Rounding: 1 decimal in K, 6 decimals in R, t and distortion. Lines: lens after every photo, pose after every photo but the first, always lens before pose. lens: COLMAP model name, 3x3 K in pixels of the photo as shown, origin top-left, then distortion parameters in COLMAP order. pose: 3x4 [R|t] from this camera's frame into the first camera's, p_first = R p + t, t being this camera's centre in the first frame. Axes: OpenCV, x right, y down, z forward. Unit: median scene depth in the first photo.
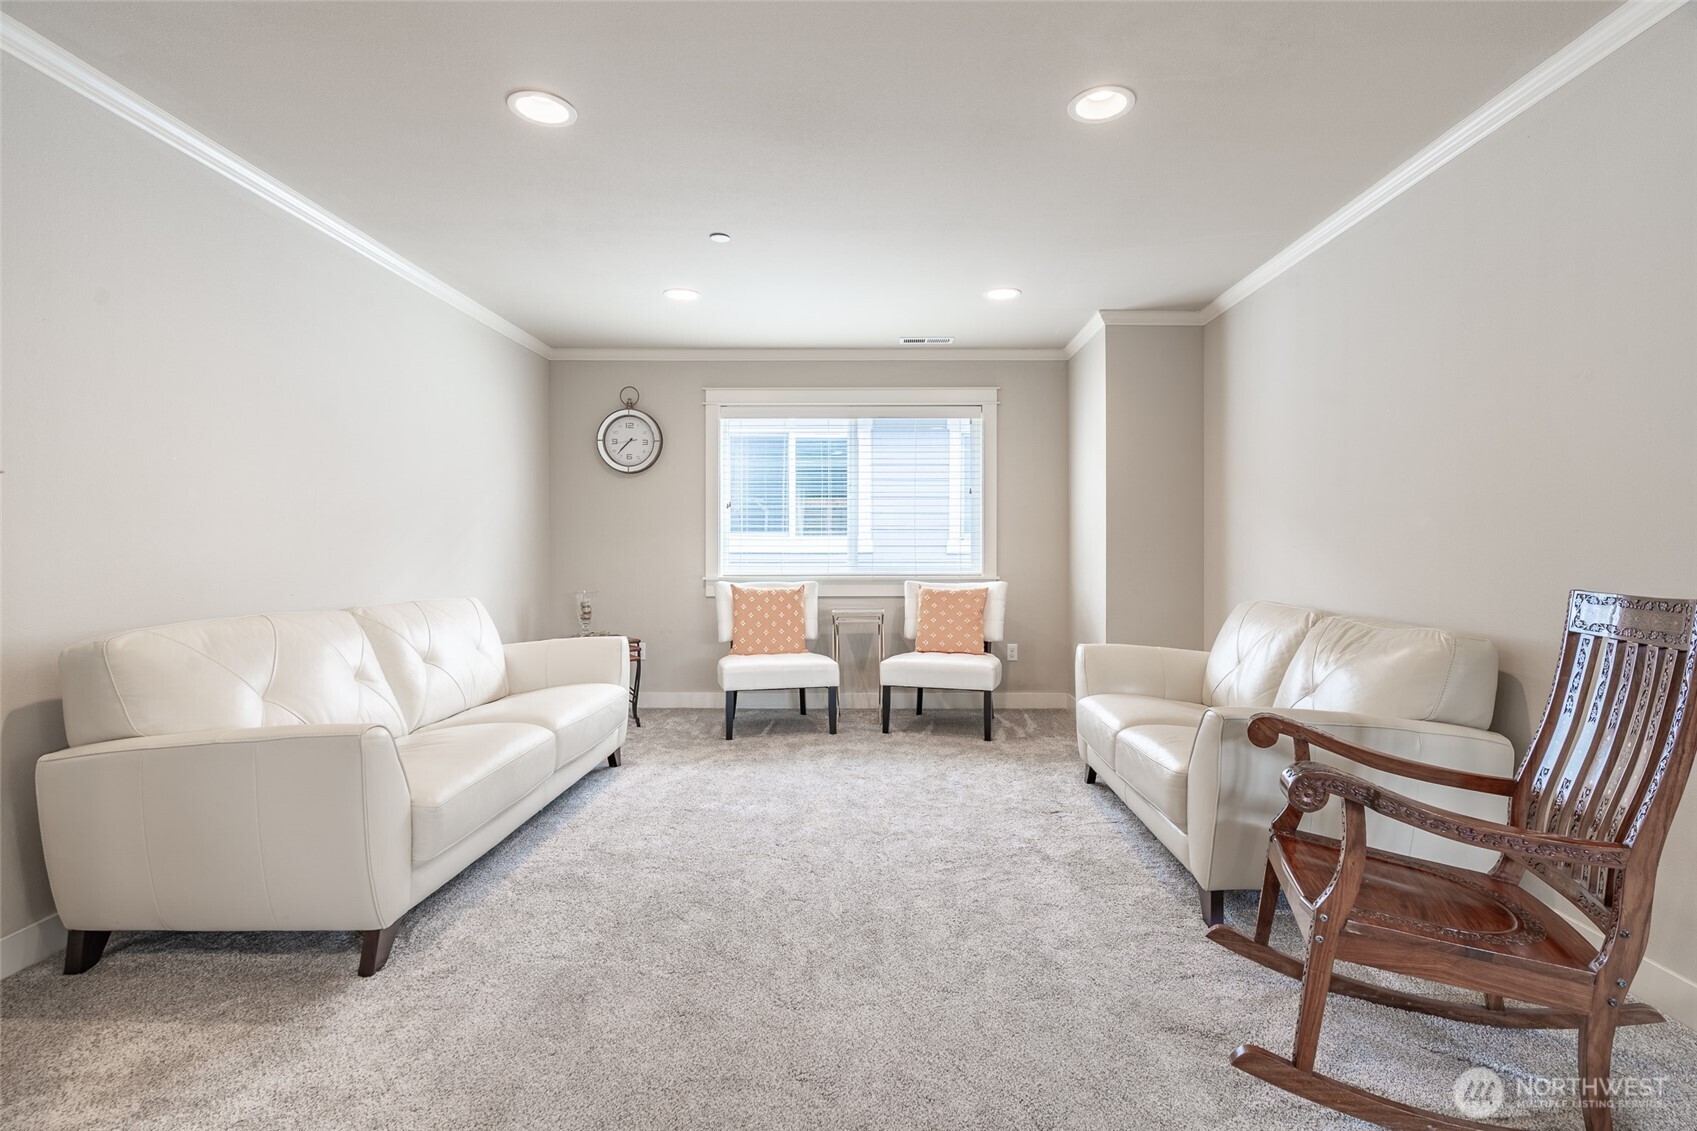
lens RADIAL K [[800.8, 0, 859.1], [0, 800.8, 551.8], [0, 0, 1]] dist [-0.004389, 0.002929]
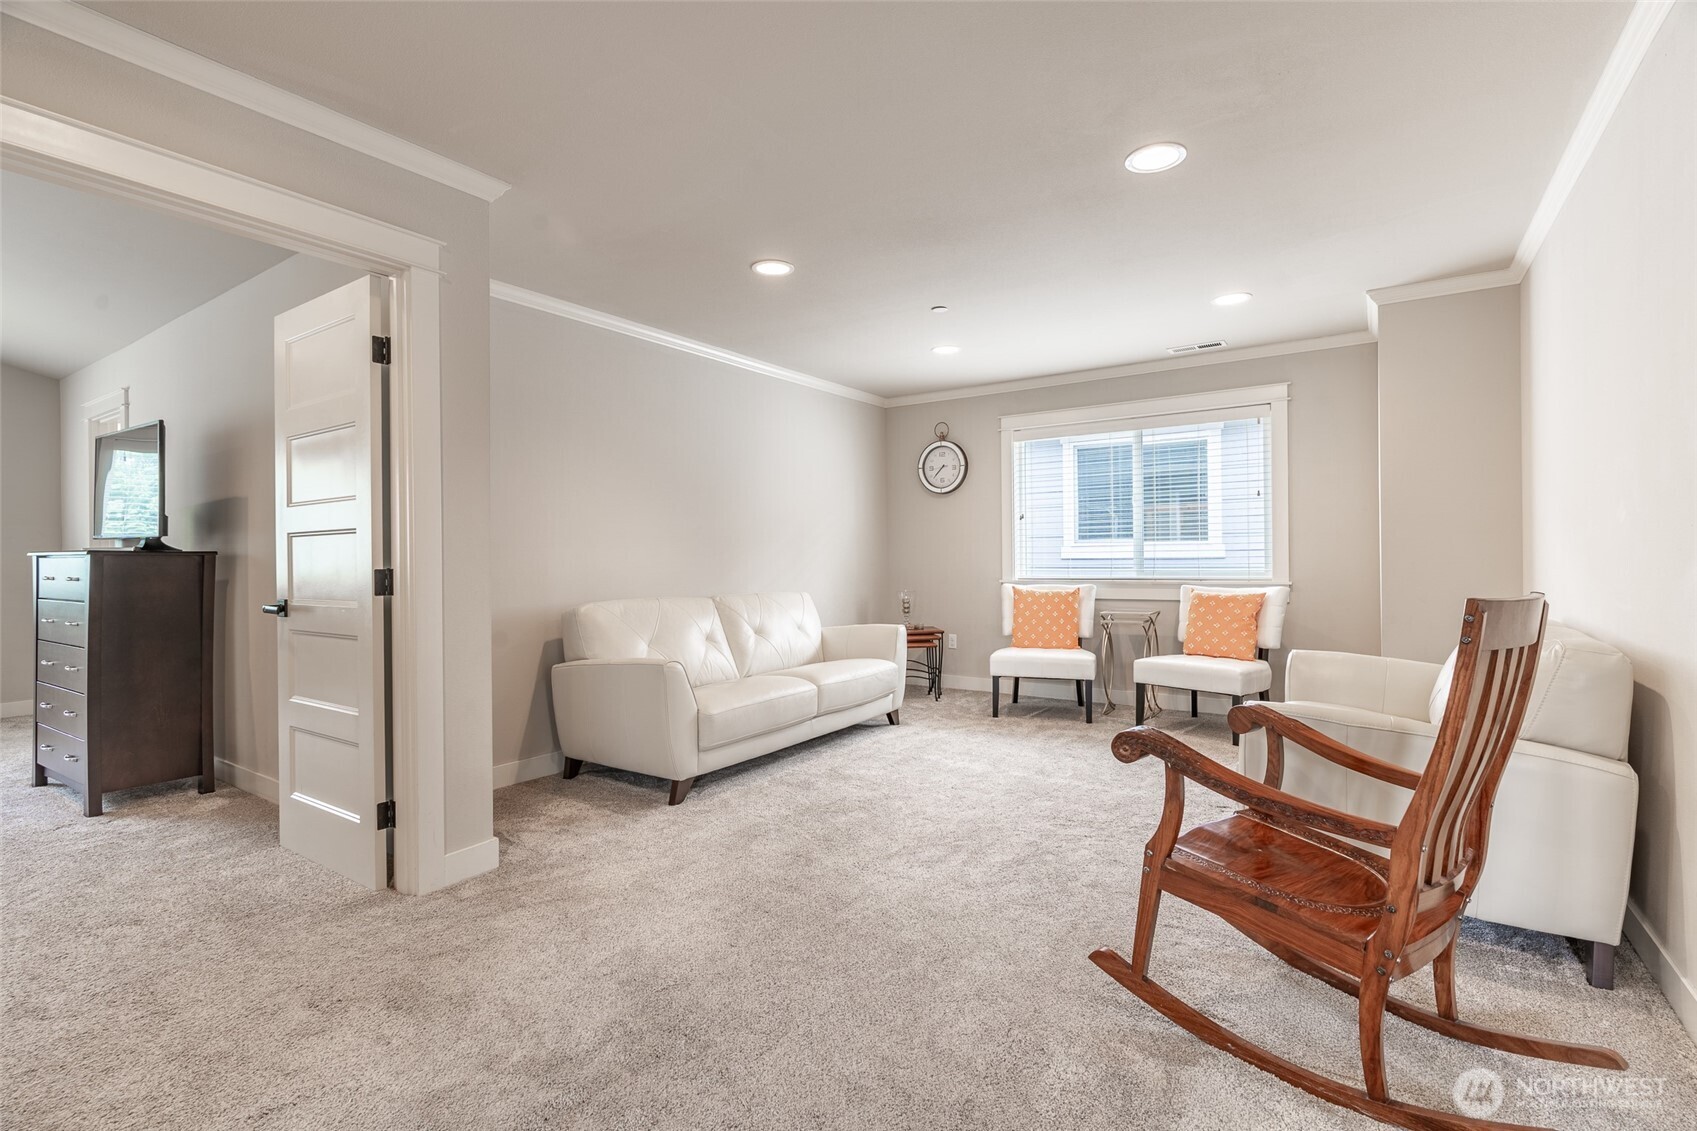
lens RADIAL K [[800.8, 0, 832.1], [0, 800.8, 561.5], [0, 0, 1]] dist [-0.004389, 0.002929]
pose [[0.817252, -0.005641, -0.576252, 0.411712], [0.008151, 0.999965, 0.001772, 0.001252], [0.576222, -0.006146, 0.817270, -0.130952]]
